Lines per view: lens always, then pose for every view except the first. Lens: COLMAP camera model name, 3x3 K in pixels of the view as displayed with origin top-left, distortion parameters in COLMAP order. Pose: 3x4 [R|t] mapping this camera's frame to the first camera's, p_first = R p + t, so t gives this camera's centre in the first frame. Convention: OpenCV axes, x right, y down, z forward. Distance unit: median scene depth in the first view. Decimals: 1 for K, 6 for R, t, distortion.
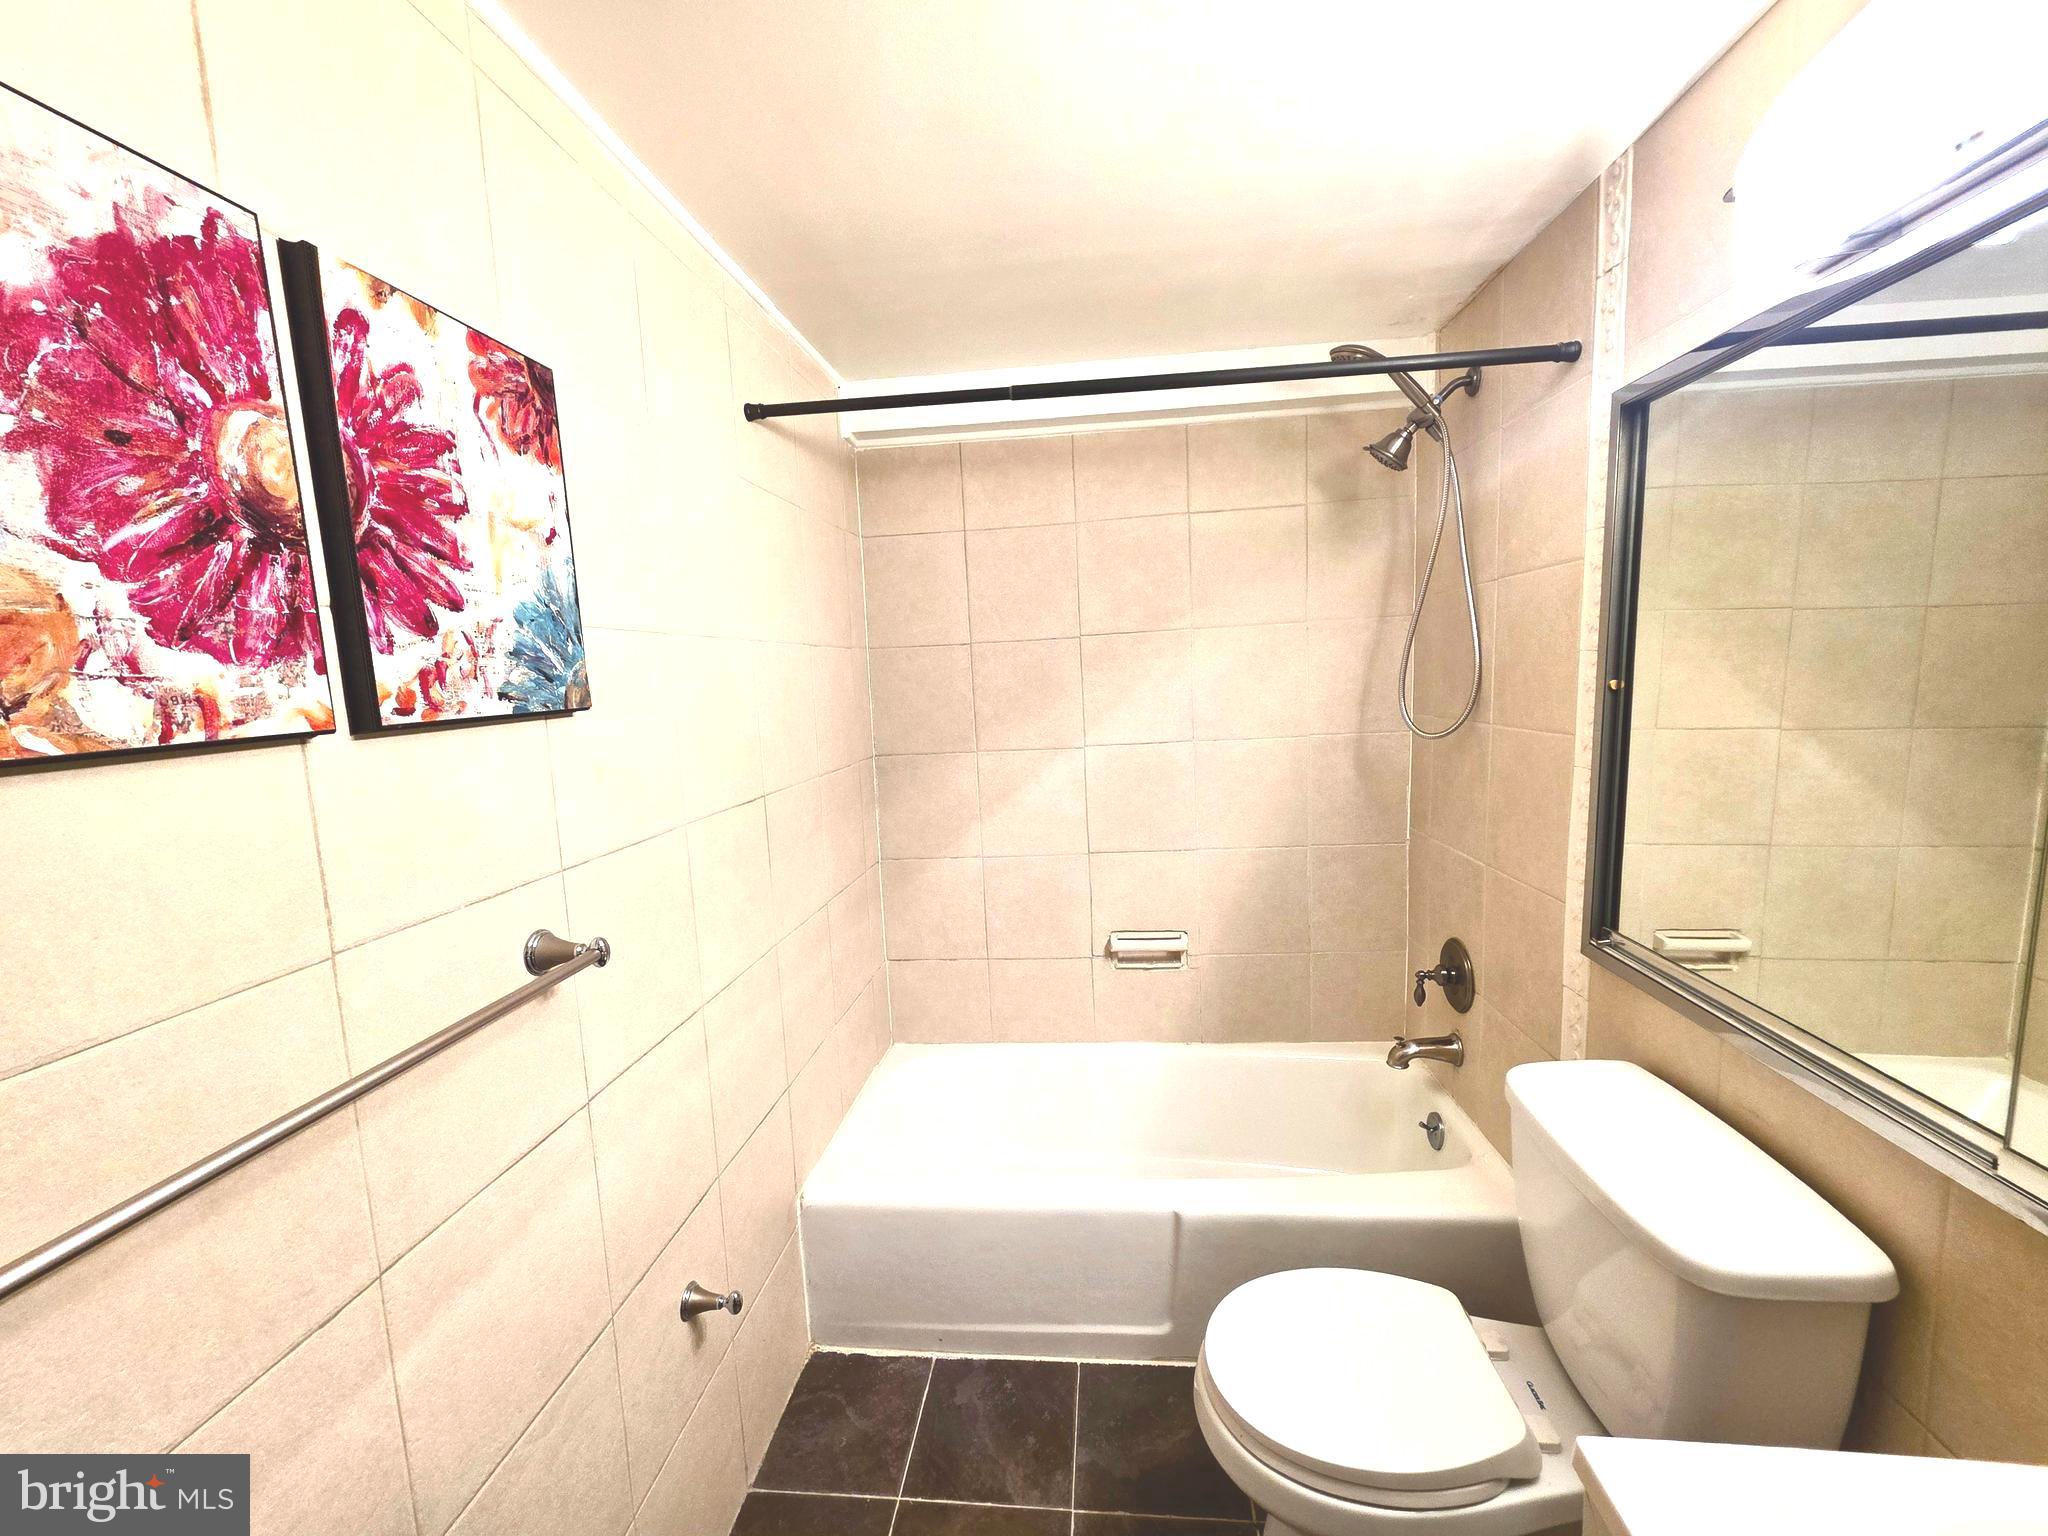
lens RADIAL K [[821.0, 0, 1033.9], [0, 821.0, 776.0], [0, 0, 1]] dist [-0.002721, -0.000497]
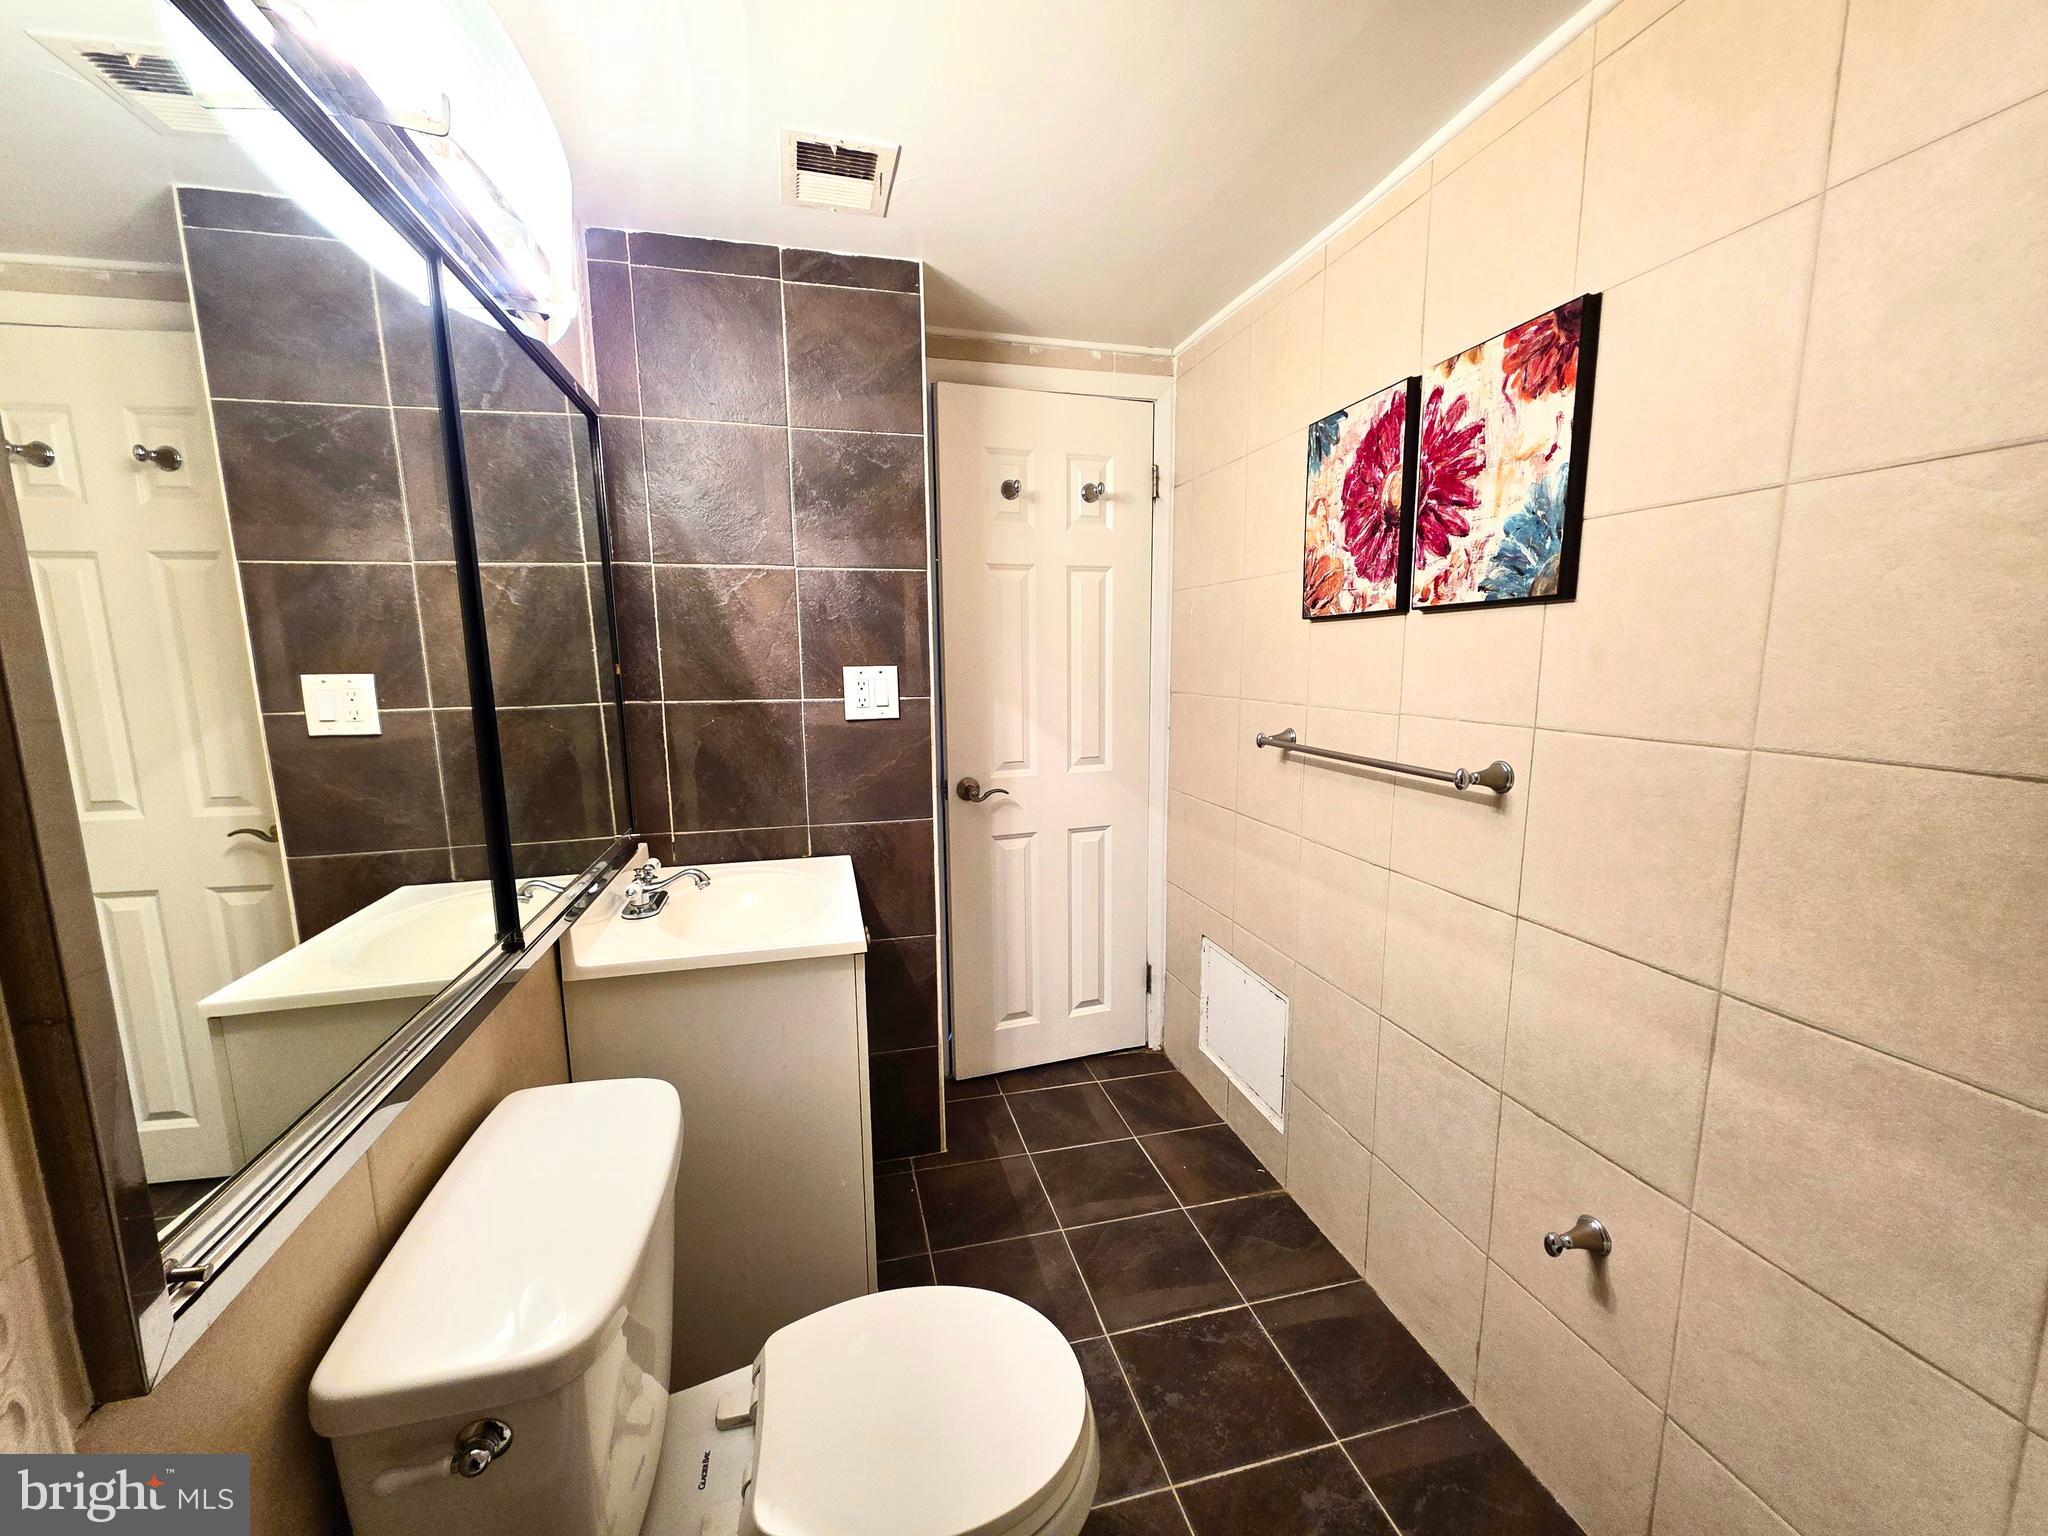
lens RADIAL K [[821.0, 0, 1022.8], [0, 821.0, 777.6], [0, 0, 1]] dist [-0.002721, -0.000497]
pose [[-0.941070, 0.088280, -0.326488, 0.724882], [-0.006133, 0.960720, 0.277451, -0.195896], [0.338157, 0.263103, -0.903563, 2.400516]]
